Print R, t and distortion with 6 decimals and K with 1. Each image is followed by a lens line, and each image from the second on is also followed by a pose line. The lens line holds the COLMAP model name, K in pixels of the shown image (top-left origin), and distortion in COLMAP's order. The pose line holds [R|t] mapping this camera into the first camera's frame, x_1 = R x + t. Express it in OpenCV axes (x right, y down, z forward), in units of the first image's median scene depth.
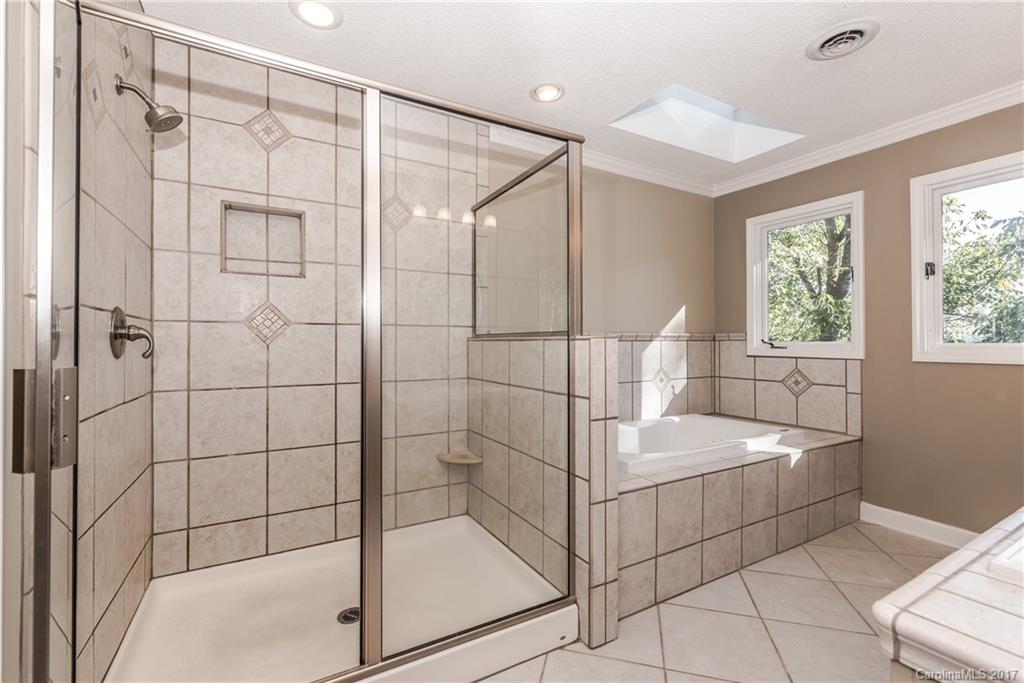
lens RADIAL K [[442.8, 0, 512.2], [0, 442.8, 341.7], [0, 0, 1]] dist [-0.000178, 0.000176]
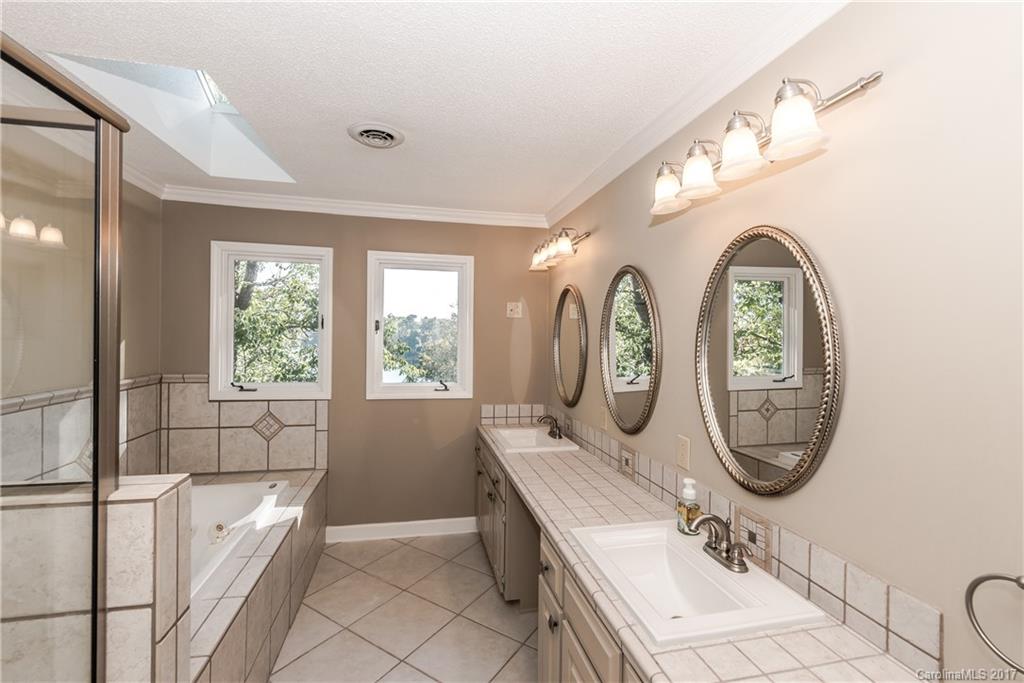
lens RADIAL K [[442.8, 0, 508.4], [0, 442.8, 340.0], [0, 0, 1]] dist [-0.000178, 0.000176]
pose [[0.307182, -0.001880, 0.951649, -0.119650], [-0.019212, 0.999782, 0.008177, -0.117388], [-0.951457, -0.020795, 0.307079, 0.215376]]
